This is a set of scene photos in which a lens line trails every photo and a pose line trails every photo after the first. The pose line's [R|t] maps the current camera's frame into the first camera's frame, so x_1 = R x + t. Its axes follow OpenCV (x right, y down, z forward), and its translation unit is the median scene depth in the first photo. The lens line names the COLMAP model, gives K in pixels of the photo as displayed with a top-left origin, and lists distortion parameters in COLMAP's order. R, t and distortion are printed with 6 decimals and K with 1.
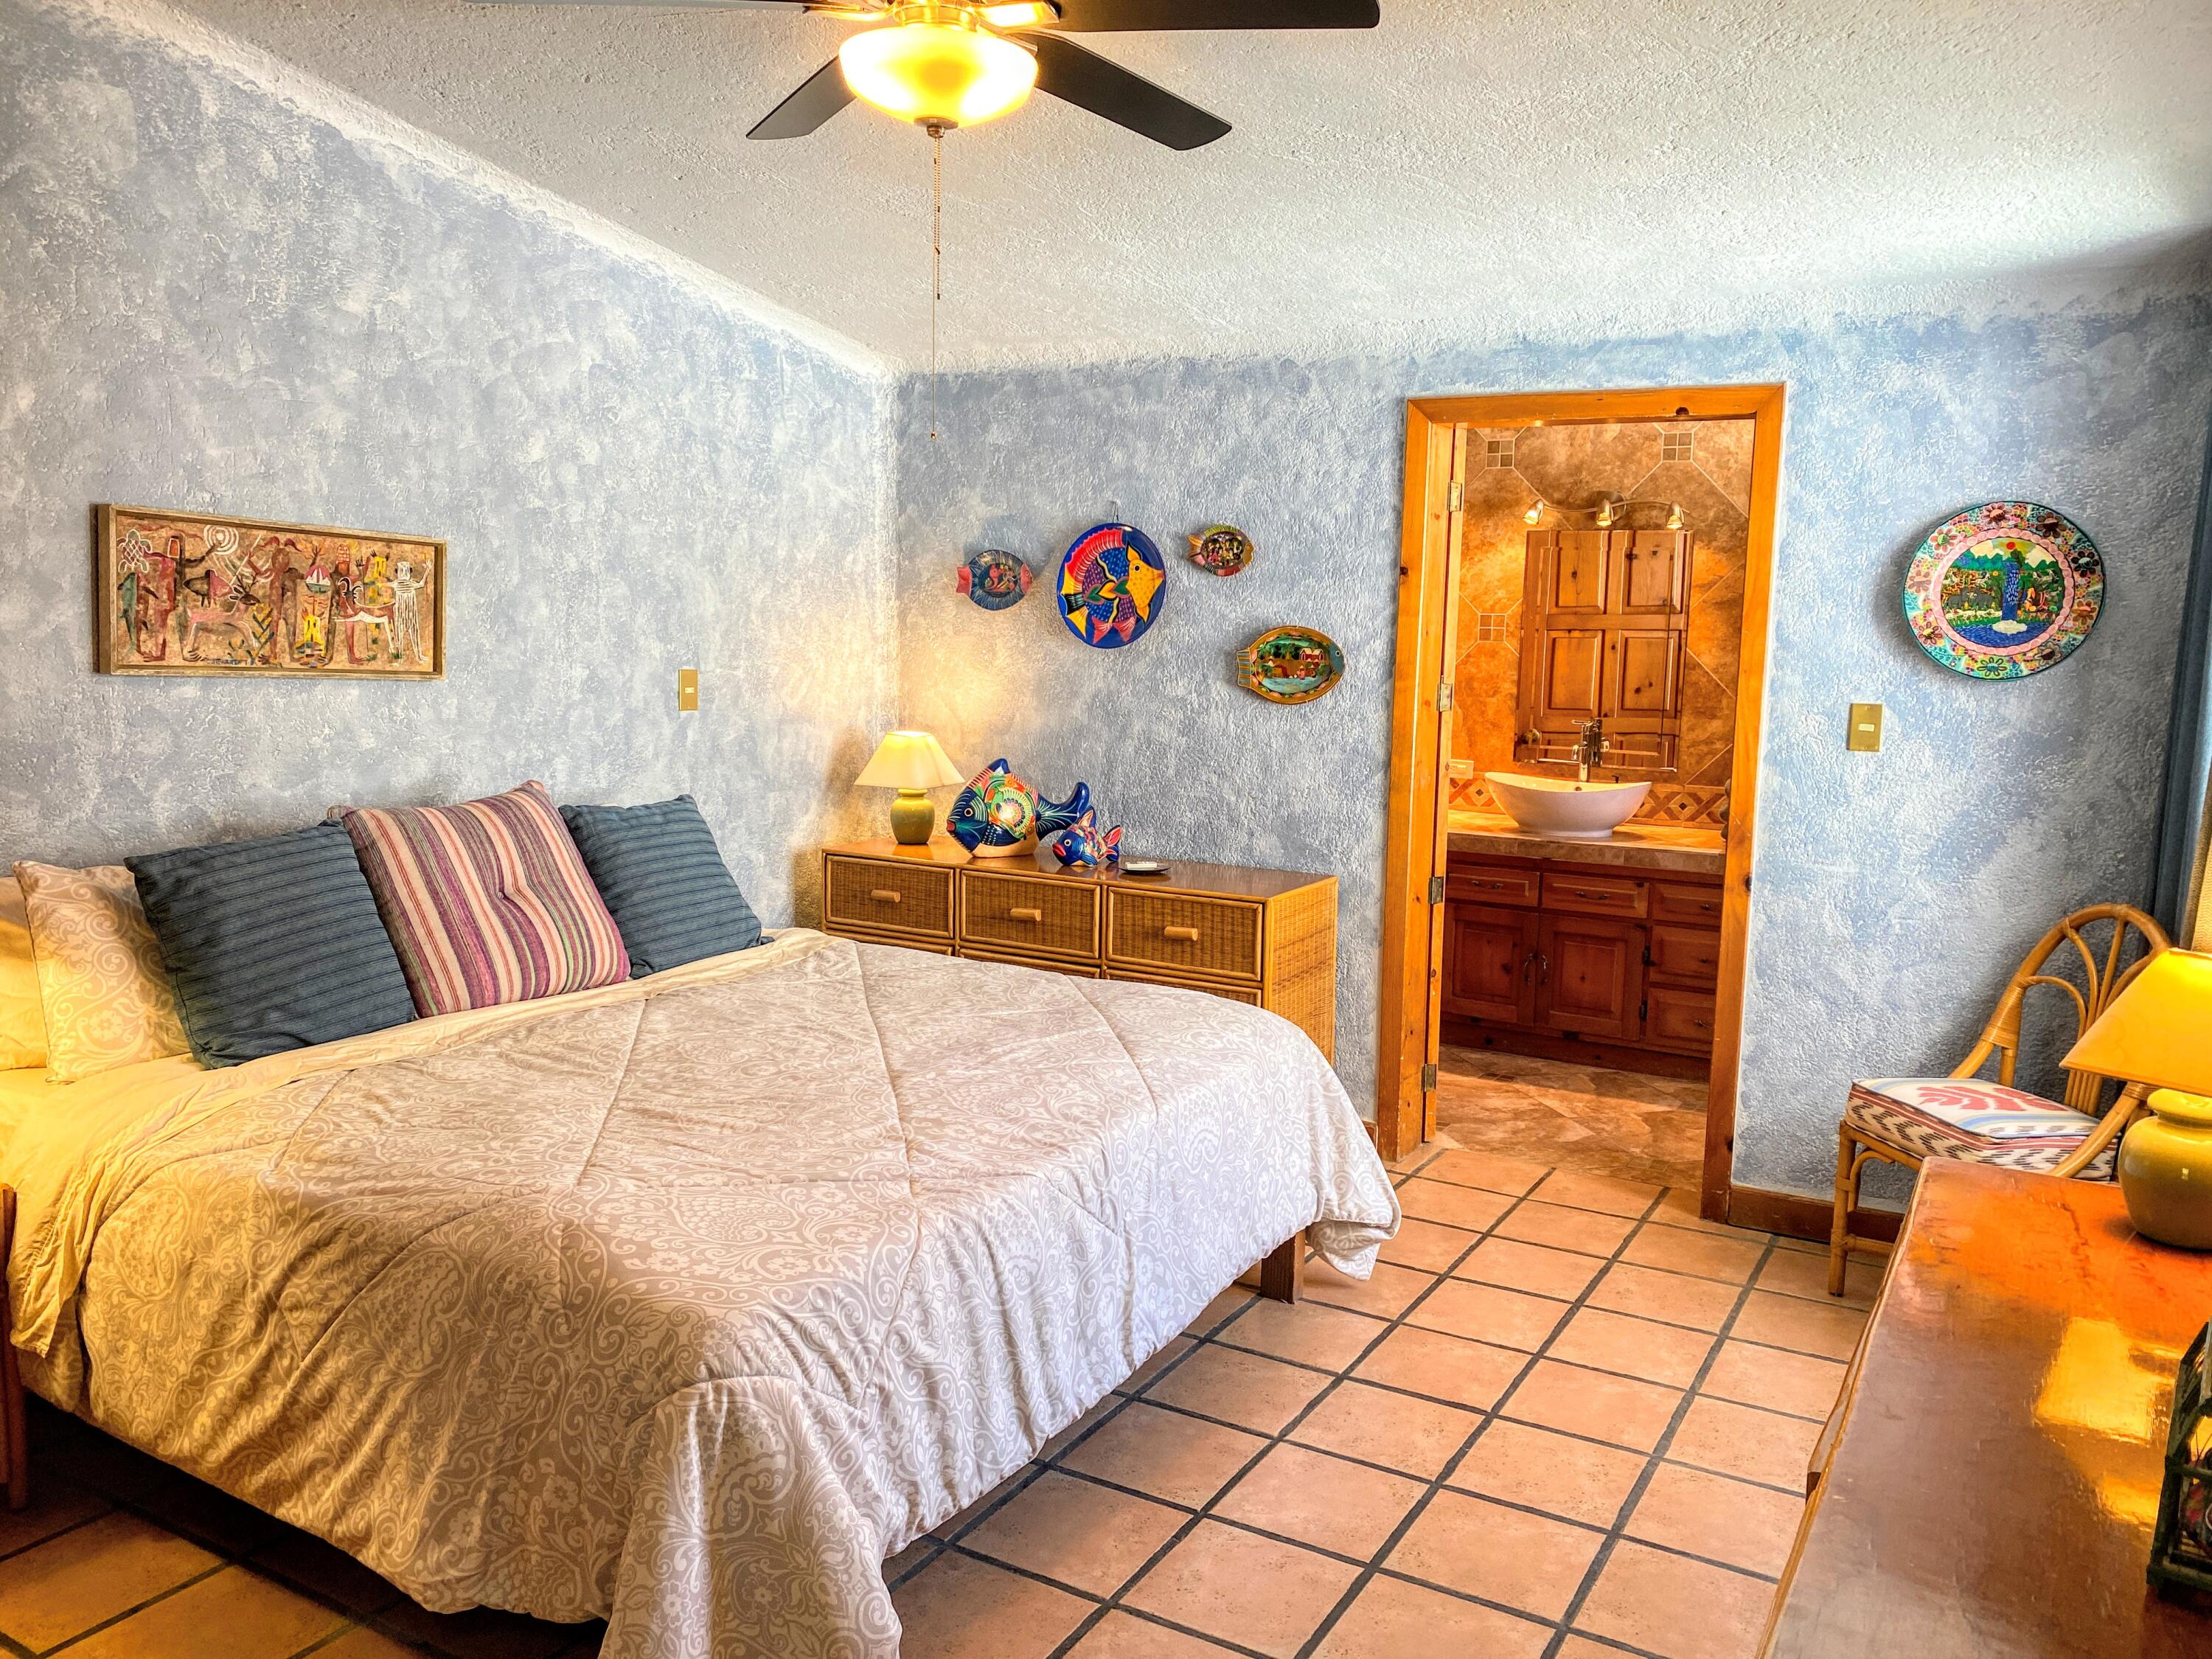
lens RADIAL K [[1696.2, 0, 1083.0], [0, 1696.2, 838.1], [0, 0, 1]] dist [0.038844, -0.030854]
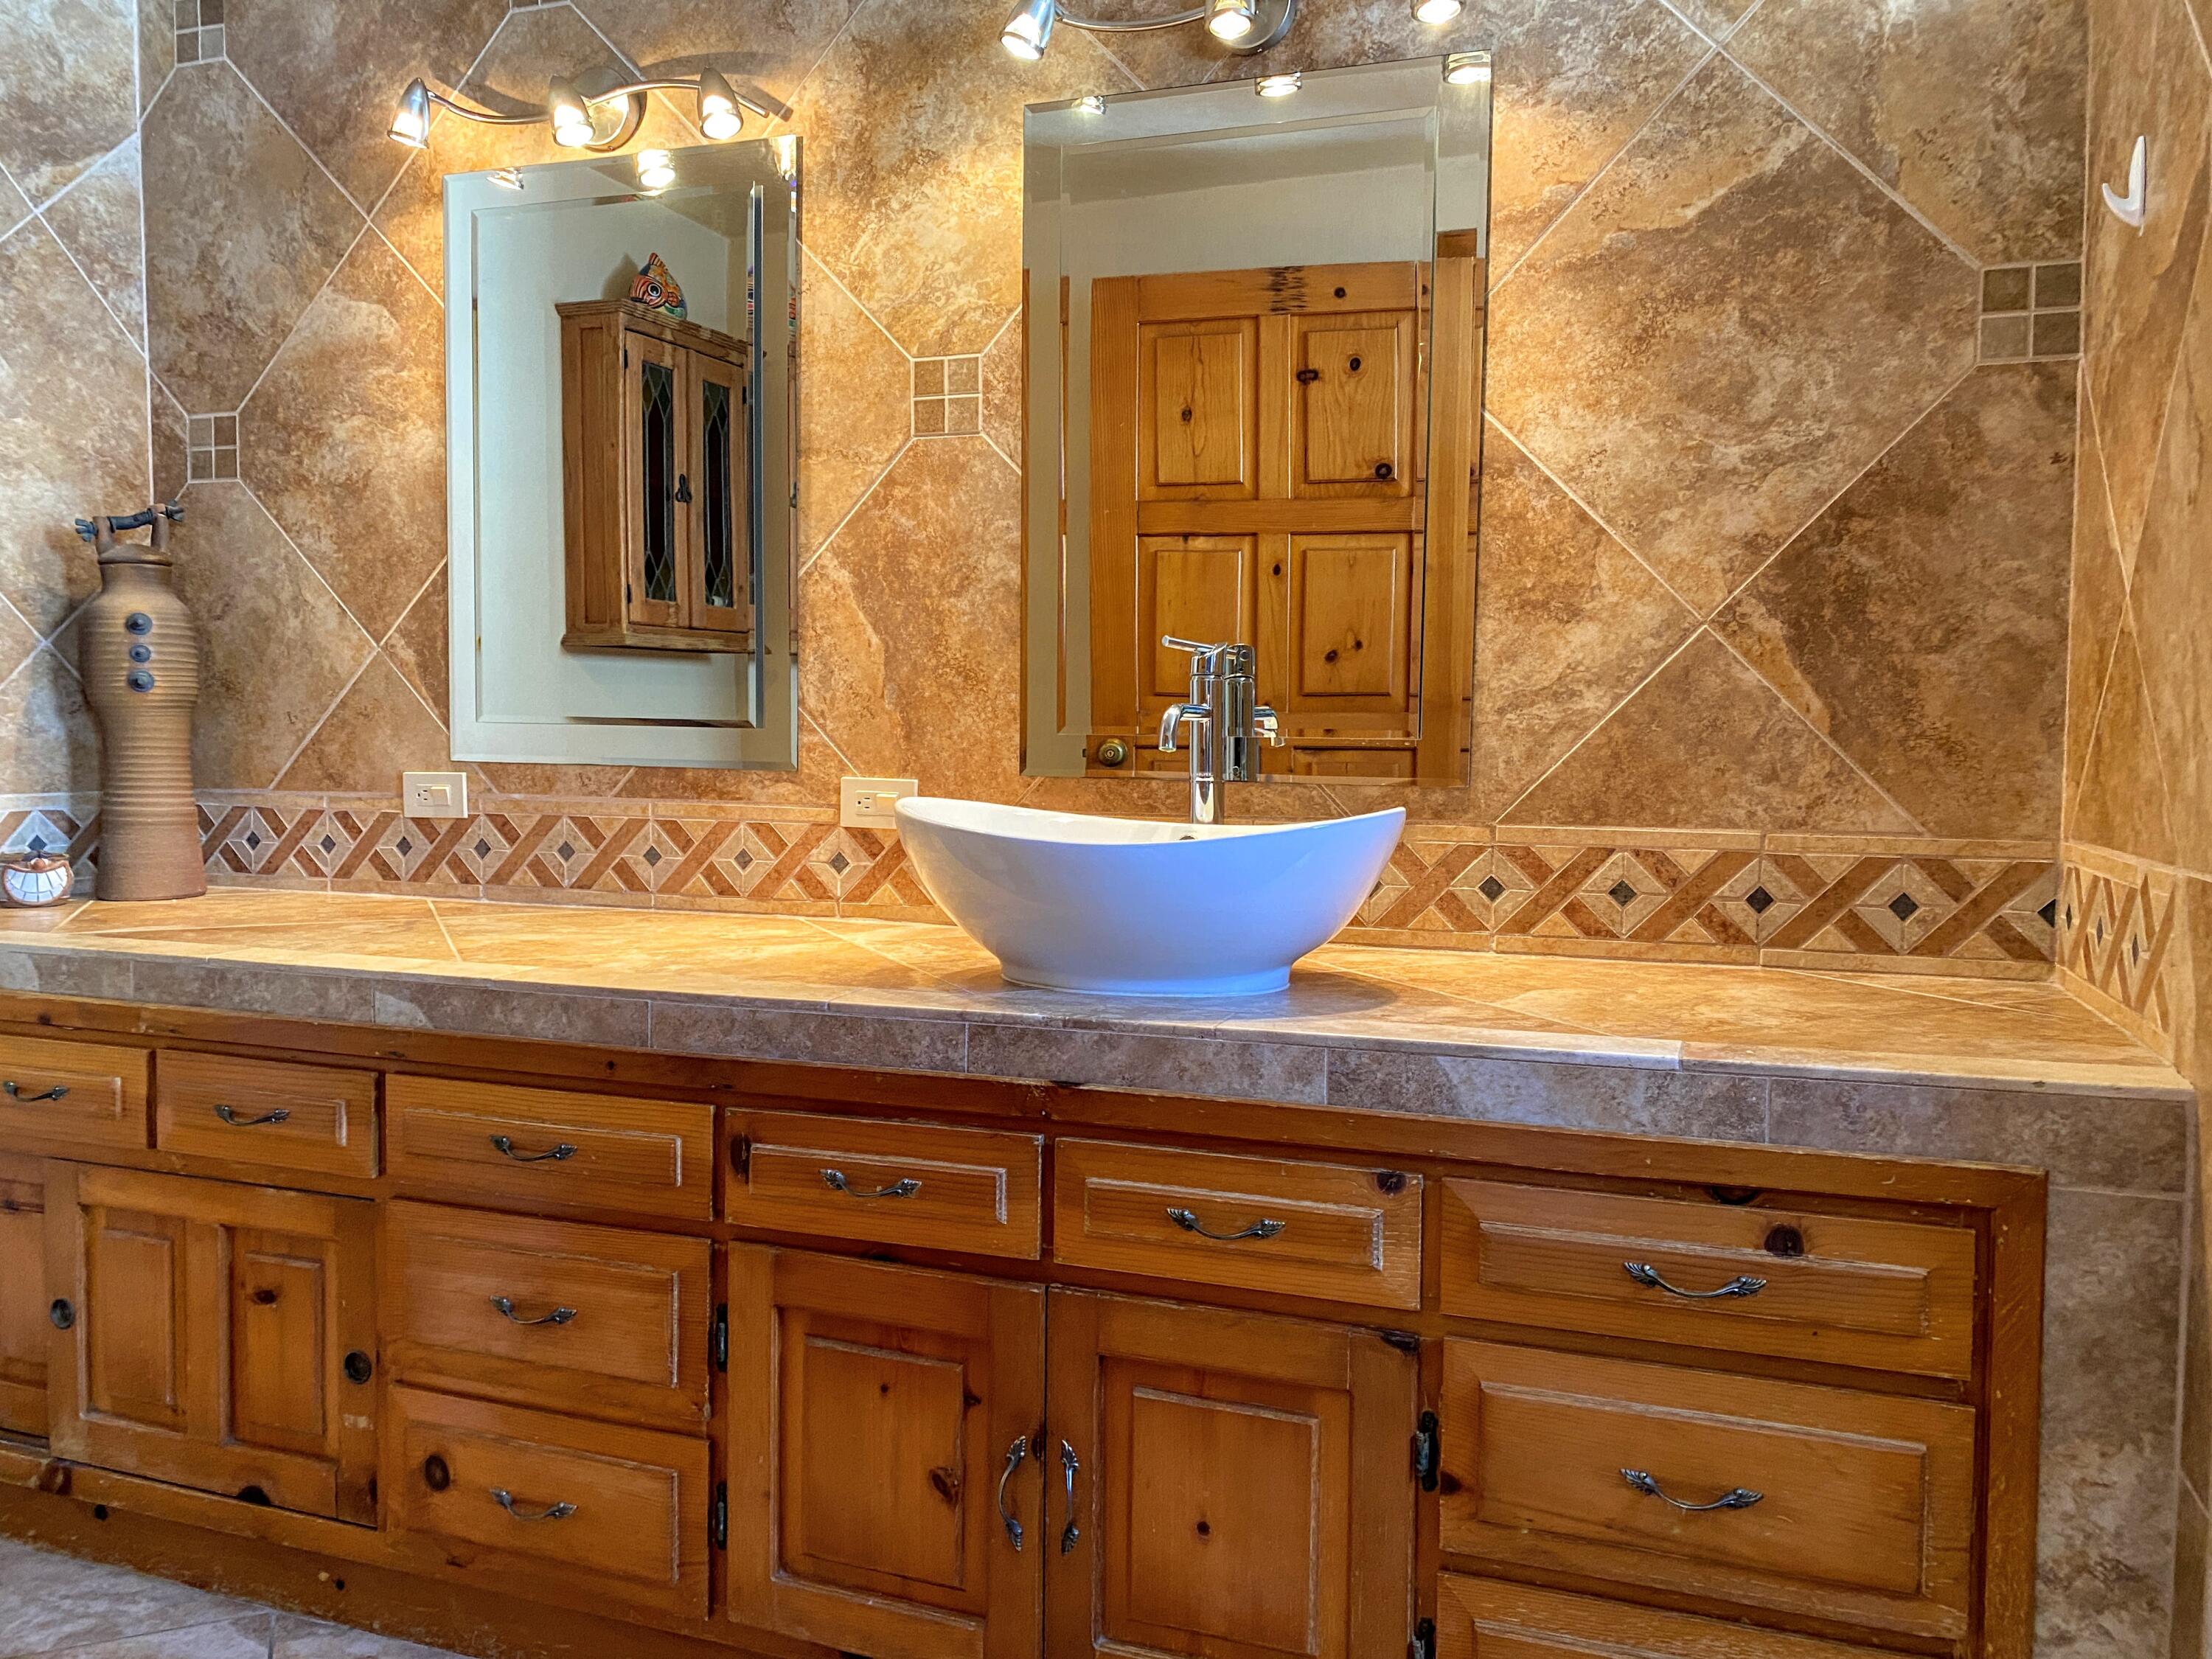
lens RADIAL K [[1696.2, 0, 1114.3], [0, 1696.2, 819.5], [0, 0, 1]] dist [0.038844, -0.030854]
pose [[0.980892, -0.013126, 0.194112, 0.224303], [0.026746, 0.997346, -0.067713, -0.012278], [-0.192708, 0.071611, 0.978640, 0.714530]]
